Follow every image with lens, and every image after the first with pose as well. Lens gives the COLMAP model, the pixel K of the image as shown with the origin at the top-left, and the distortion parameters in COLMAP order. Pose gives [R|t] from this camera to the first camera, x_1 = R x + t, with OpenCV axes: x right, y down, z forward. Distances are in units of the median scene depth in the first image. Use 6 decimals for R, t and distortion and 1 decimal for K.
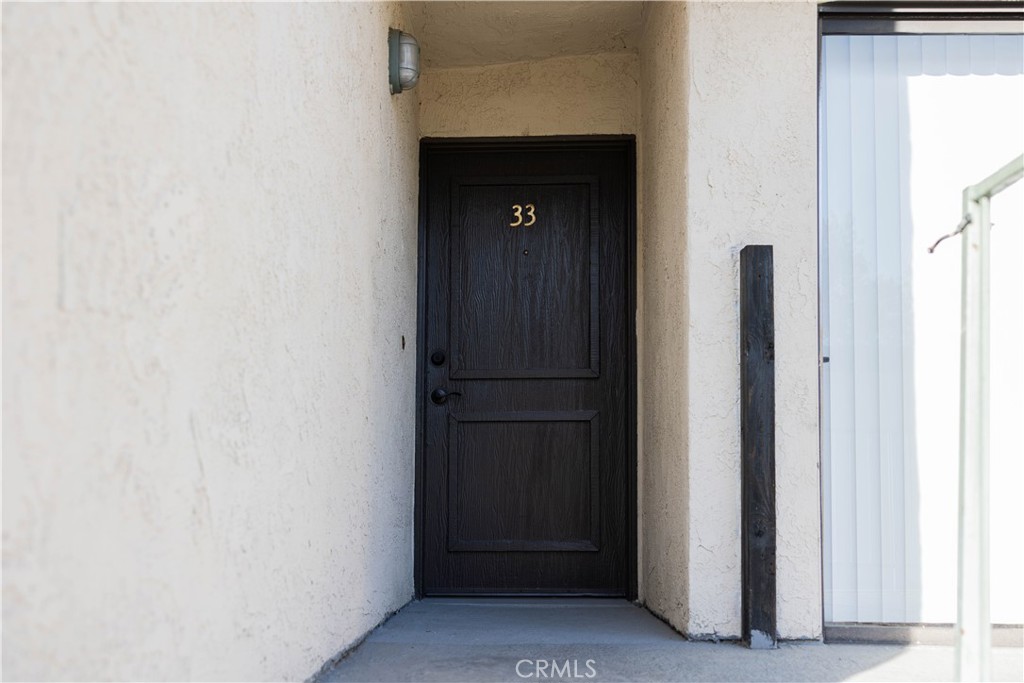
lens RADIAL K [[811.2, 0, 512.0], [0, 811.2, 341.5], [0, 0, 1]] dist [0.009282, 0.000014]
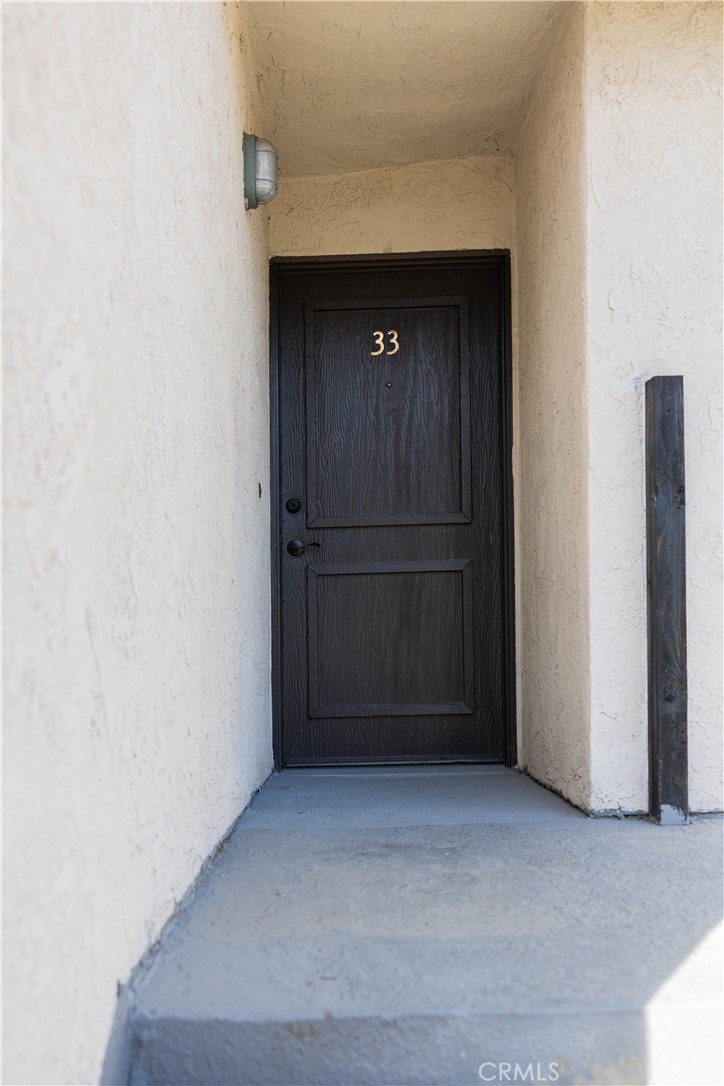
lens RADIAL K [[860.3, 0, 314.1], [0, 860.3, 494.6], [0, 0, 1]] dist [0.009282, 0.000014]
pose [[0.999775, -0.019521, 0.008253, -0.090084], [0.019187, 0.999065, 0.038739, -0.032511], [-0.009002, -0.038572, 0.999215, 0.059917]]
